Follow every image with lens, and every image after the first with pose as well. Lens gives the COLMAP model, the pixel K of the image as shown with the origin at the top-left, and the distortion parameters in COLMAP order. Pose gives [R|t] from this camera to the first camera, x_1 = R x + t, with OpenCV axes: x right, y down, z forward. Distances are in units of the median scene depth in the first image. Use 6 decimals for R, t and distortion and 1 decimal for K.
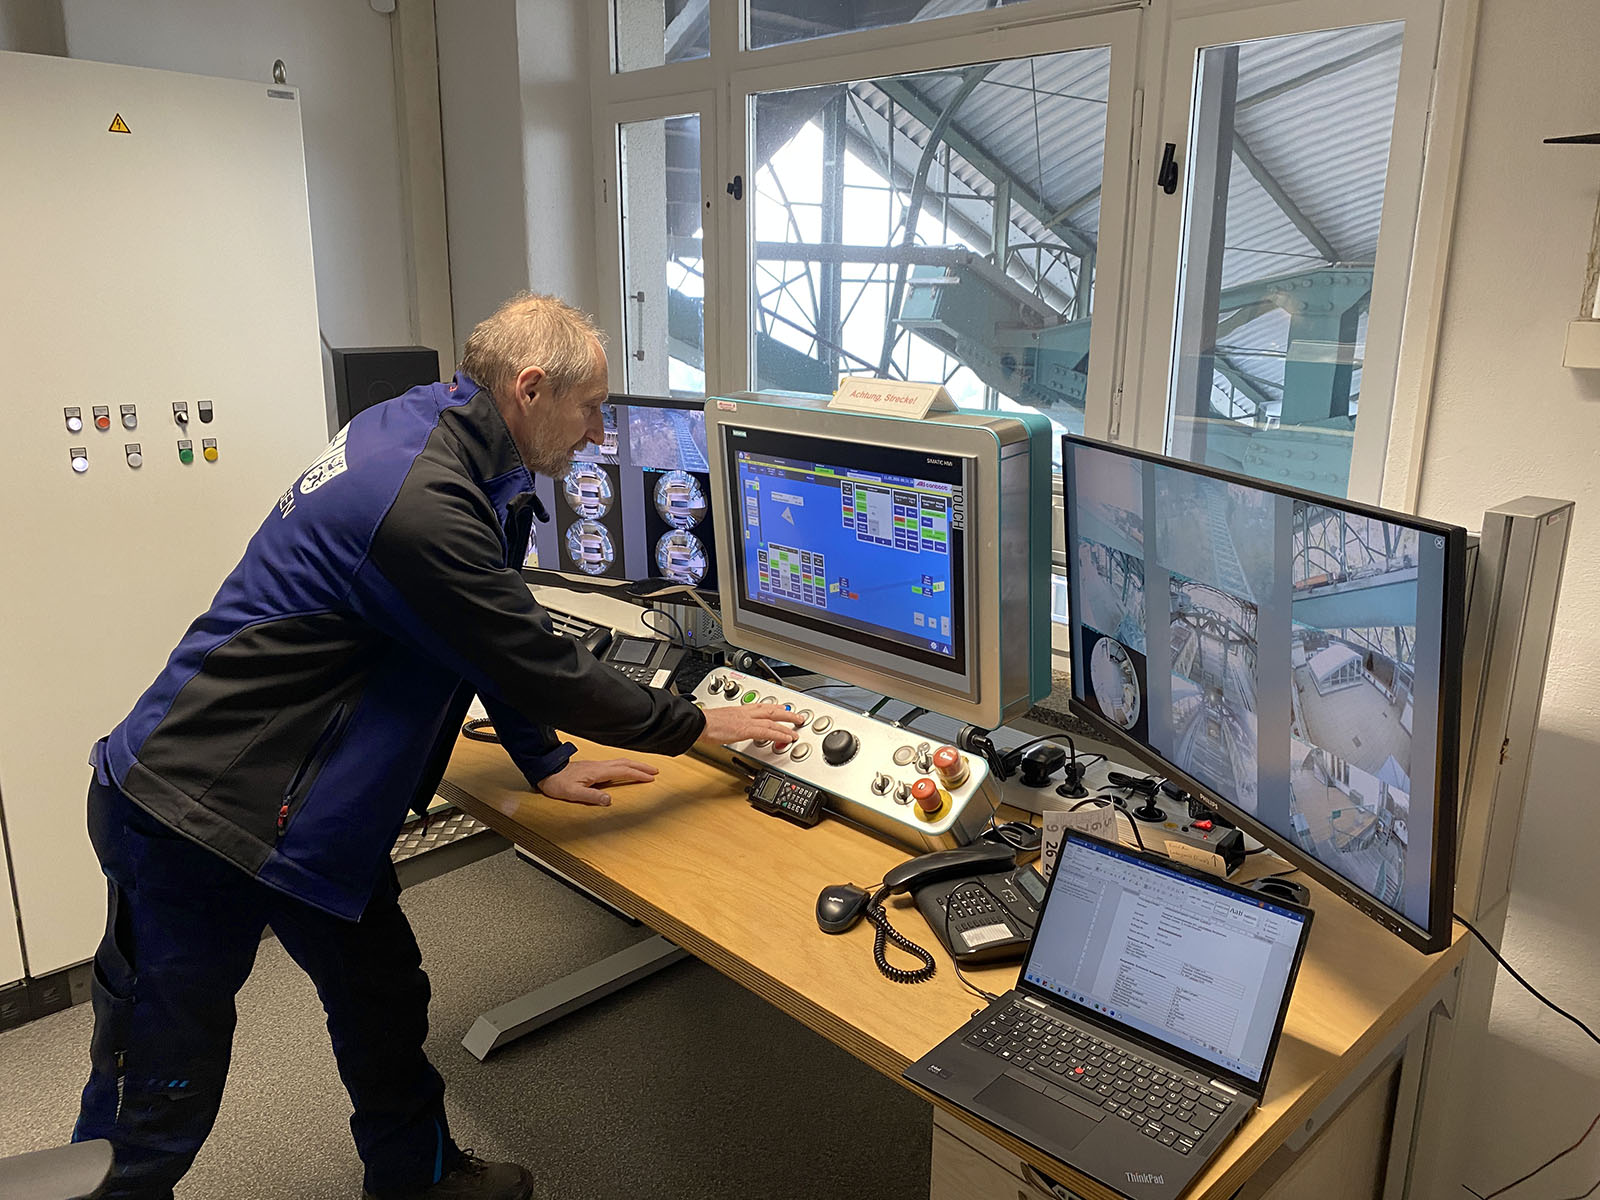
lens RADIAL K [[1220.2, 0, 758.5], [0, 1220.2, 582.8], [0, 0, 1]] dist [0.016315, -0.024004]
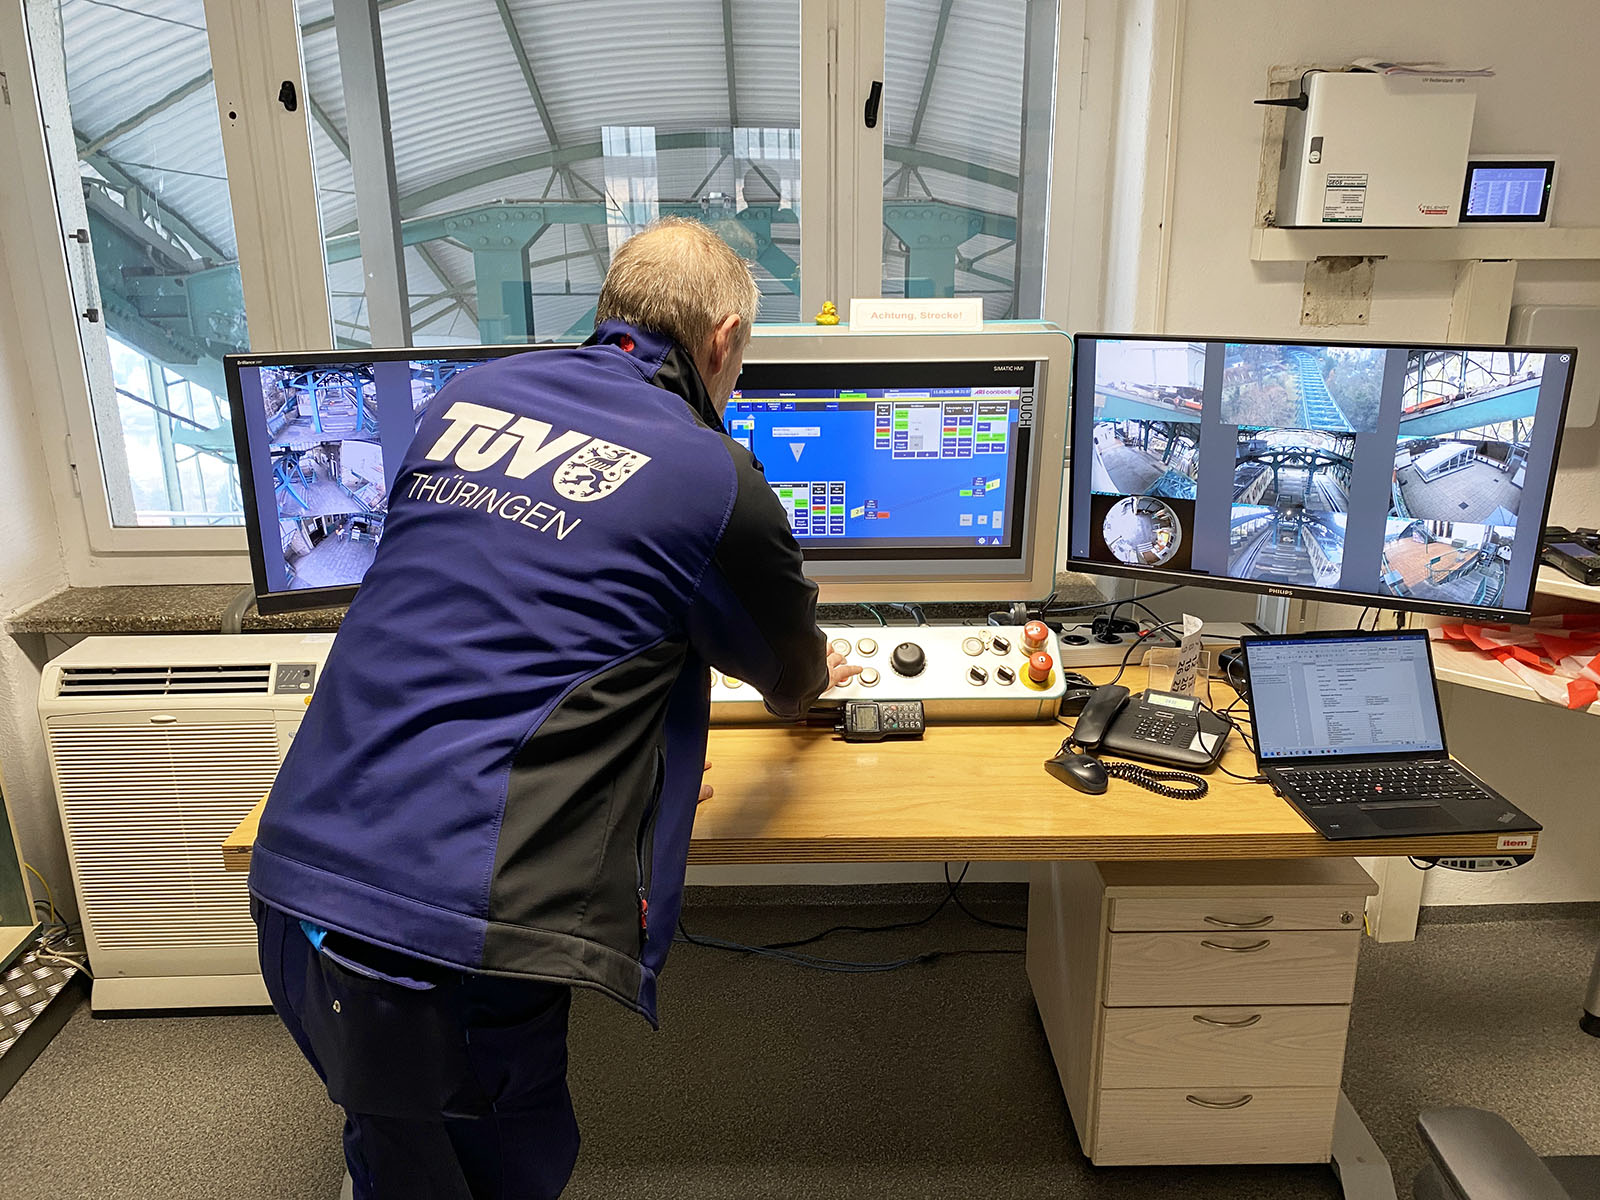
lens RADIAL K [[1220.2, 0, 798.4], [0, 1220.2, 600.8], [0, 0, 1]] dist [0.016315, -0.024004]
pose [[0.667084, -0.232420, 0.707799, -0.843412], [0.190781, 0.971703, 0.139272, -0.089432], [-0.720140, 0.042128, 0.692549, 0.405608]]
